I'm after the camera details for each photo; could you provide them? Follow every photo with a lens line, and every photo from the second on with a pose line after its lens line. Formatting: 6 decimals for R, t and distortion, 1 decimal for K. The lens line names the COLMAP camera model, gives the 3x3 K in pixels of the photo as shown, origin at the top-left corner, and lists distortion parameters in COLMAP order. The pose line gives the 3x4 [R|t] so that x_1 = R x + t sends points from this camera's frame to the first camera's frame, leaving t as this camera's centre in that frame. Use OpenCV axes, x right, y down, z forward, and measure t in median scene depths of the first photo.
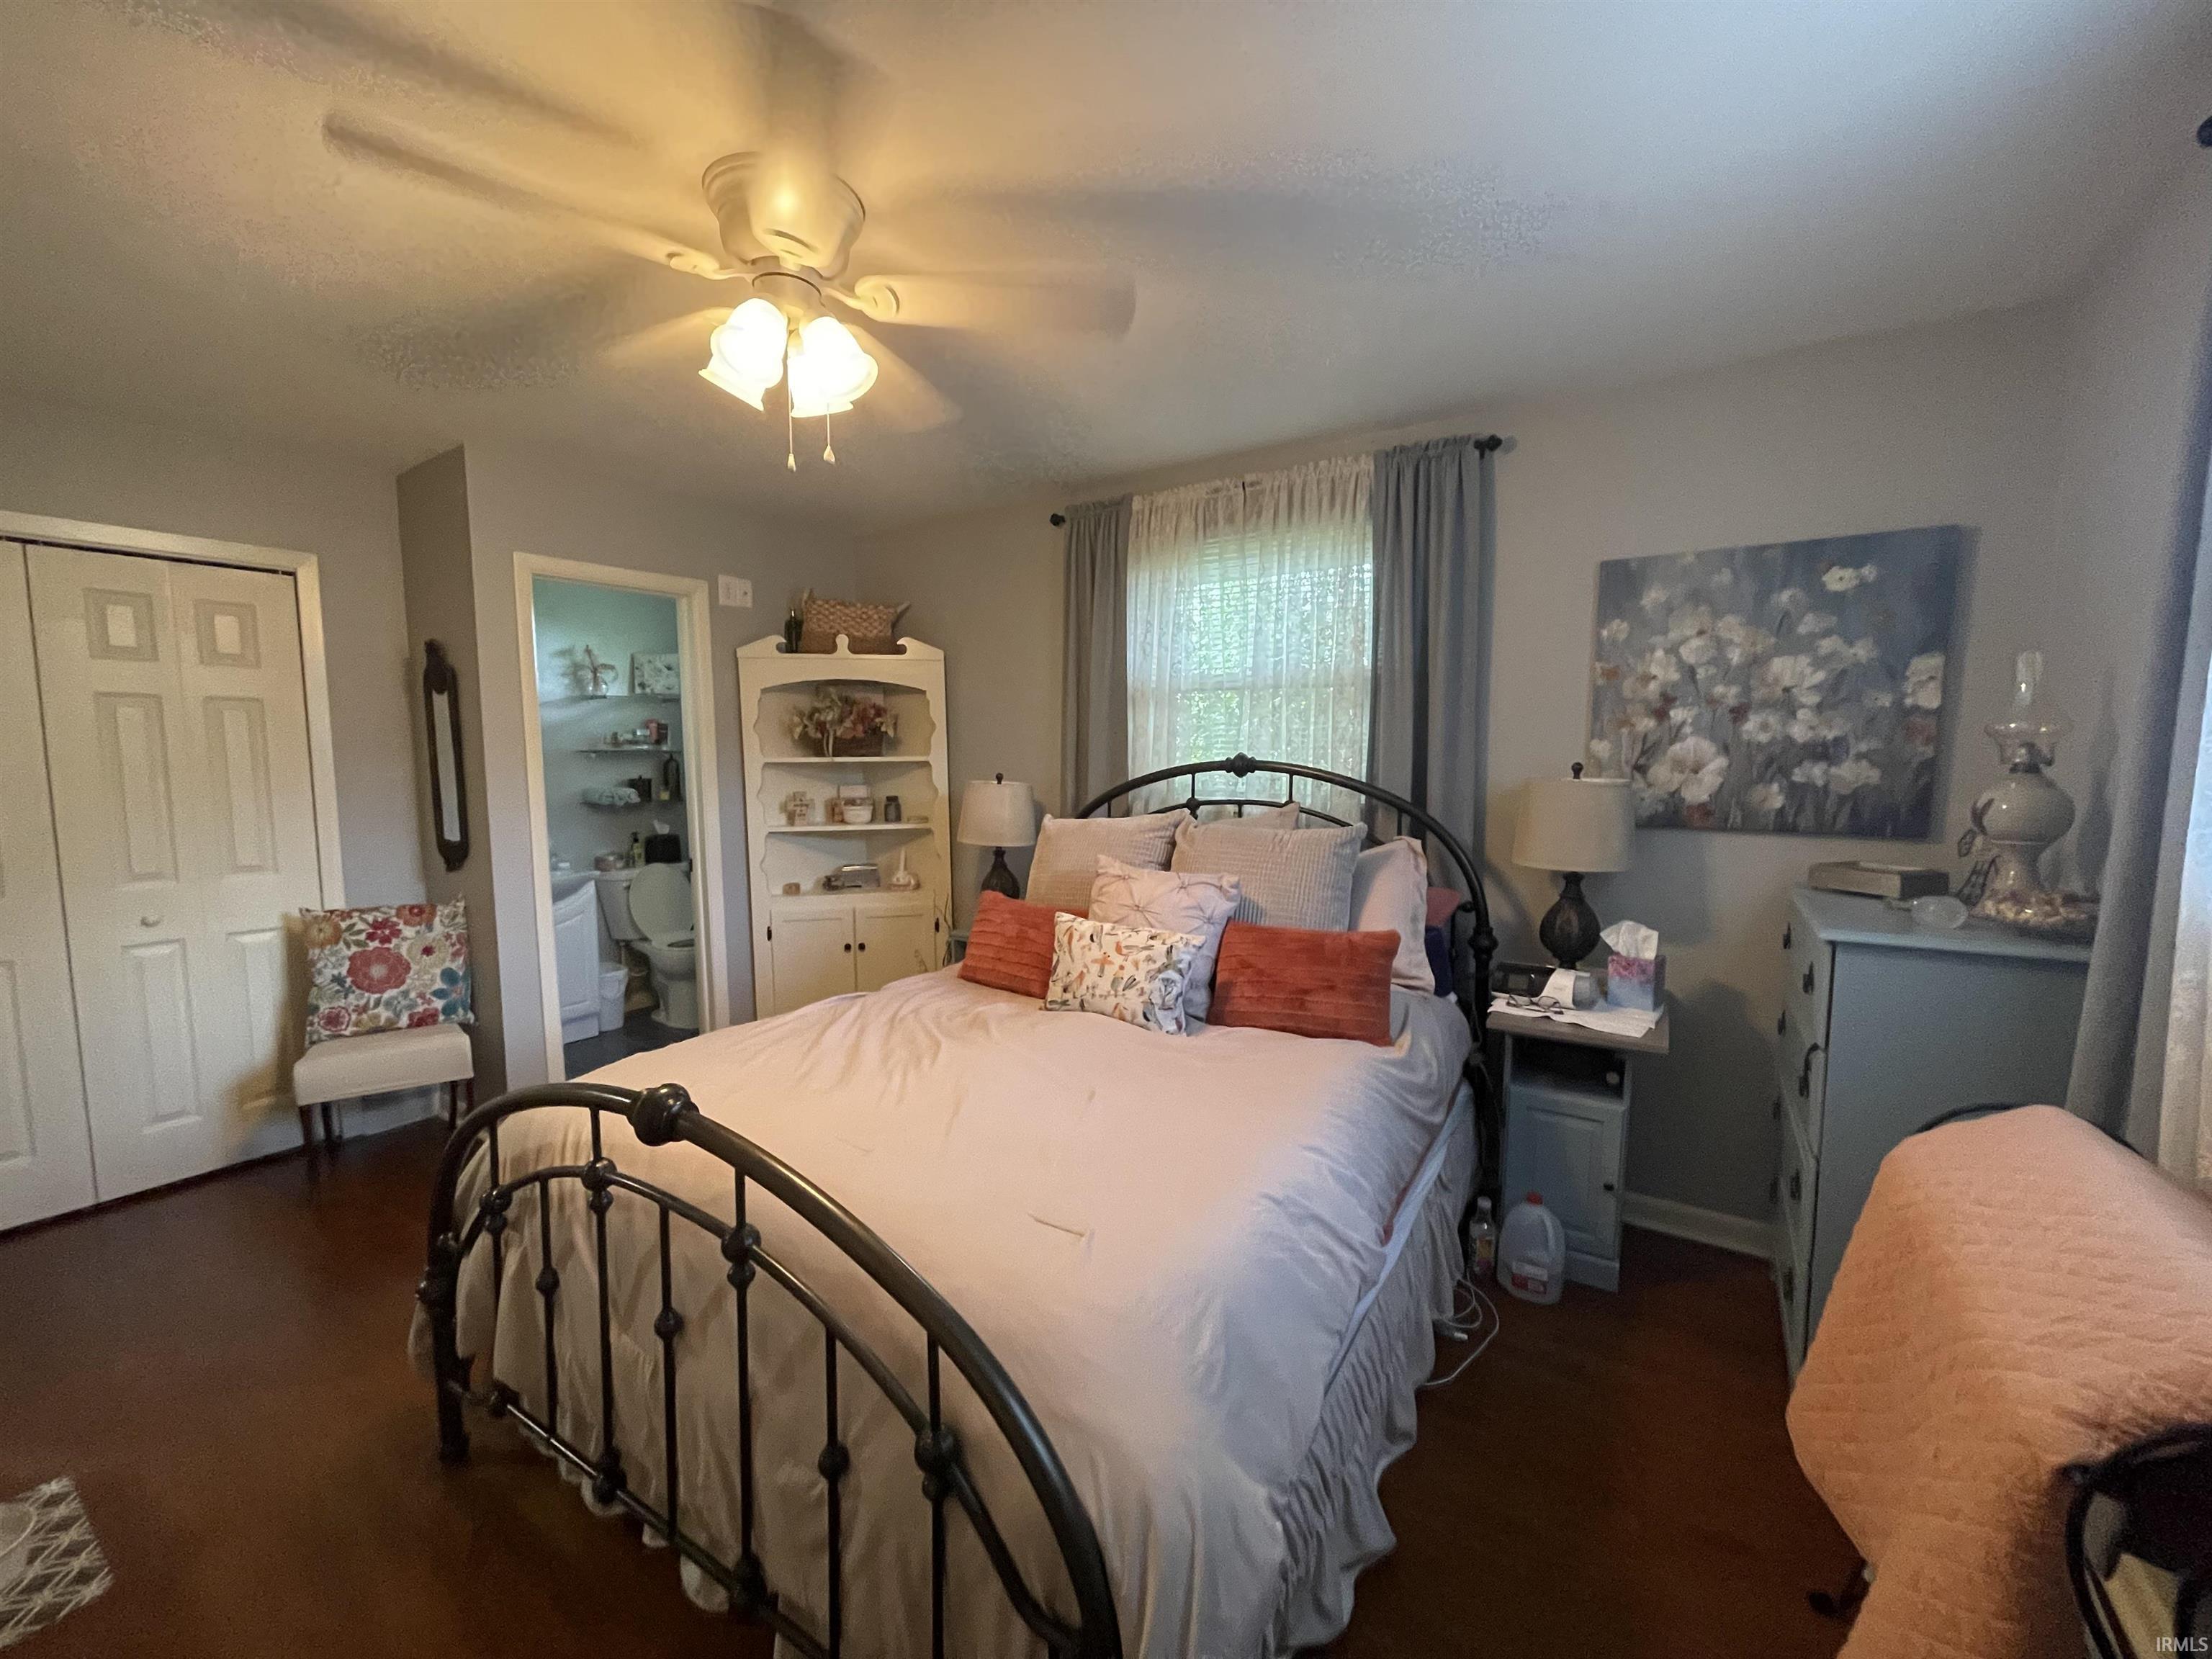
lens RADIAL K [[890.2, 0, 1104.5], [0, 890.2, 827.0], [0, 0, 1]] dist [0.001985, -0.000174]
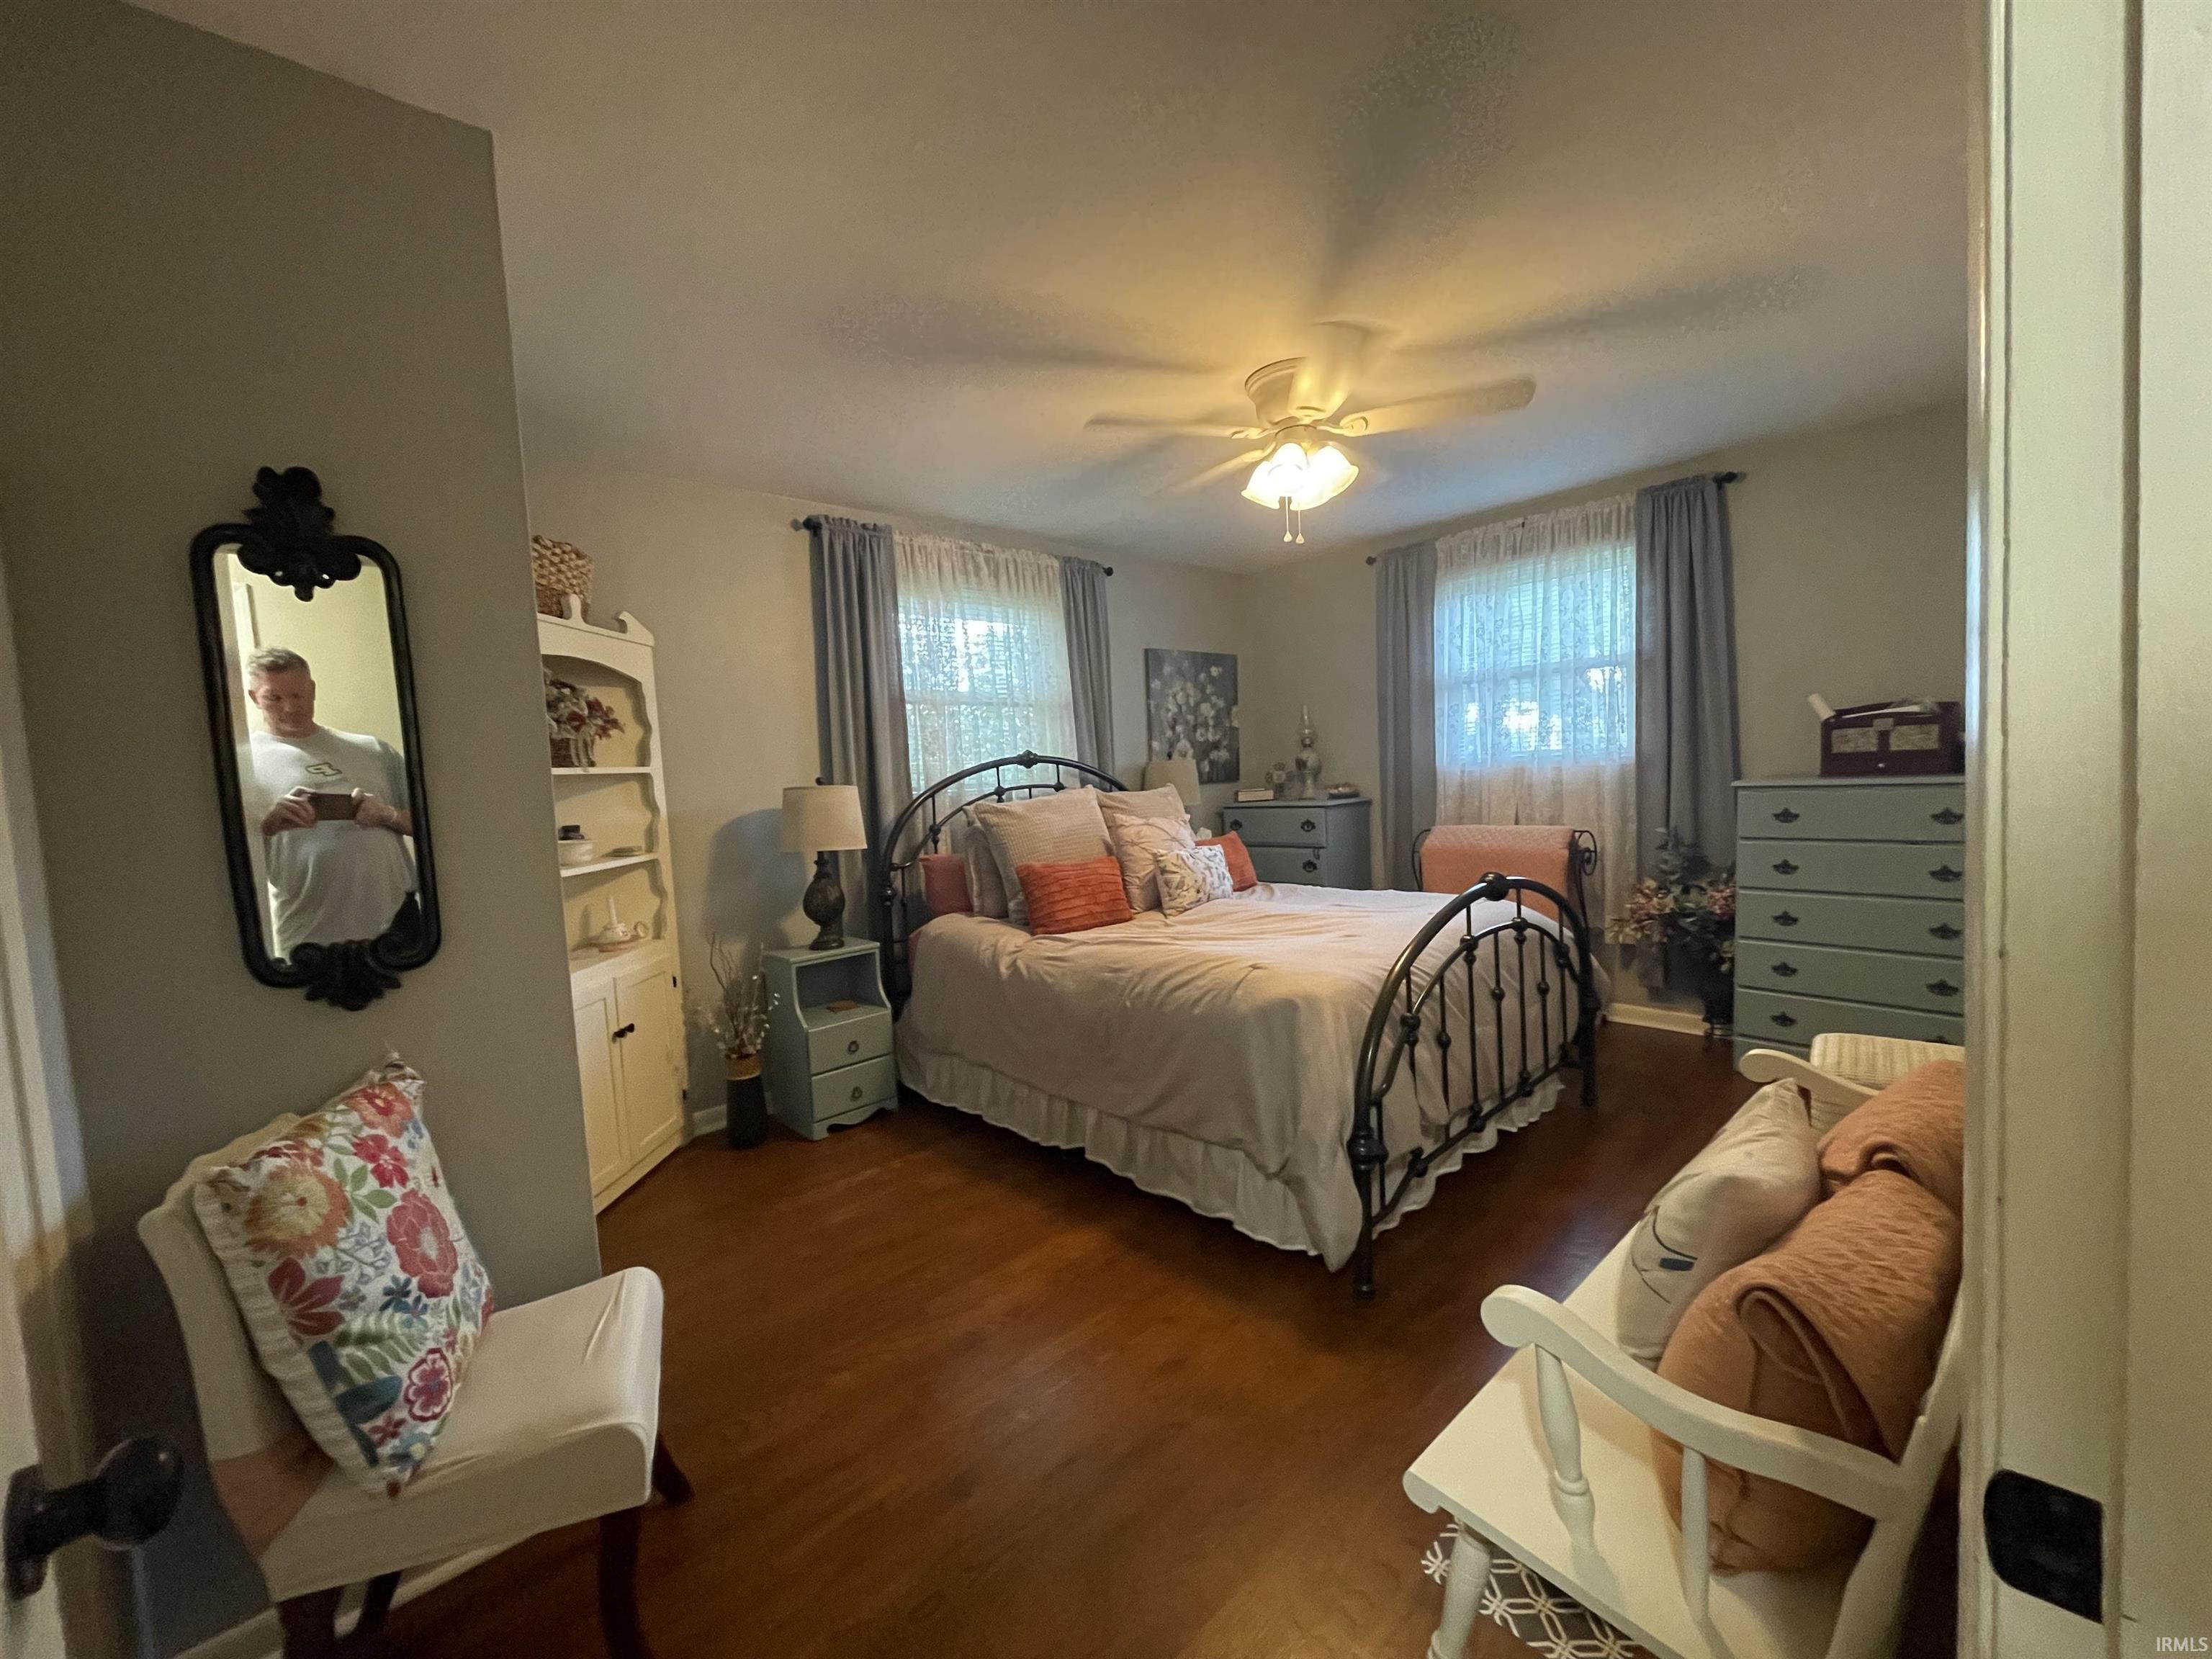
lens RADIAL K [[890.2, 0, 1103.4], [0, 890.2, 832.1], [0, 0, 1]] dist [0.001985, -0.000174]
pose [[0.234570, -0.077897, 0.968973, -1.169002], [0.133556, 0.989914, 0.047249, -0.008821], [-0.962881, 0.118329, 0.242608, 0.585220]]
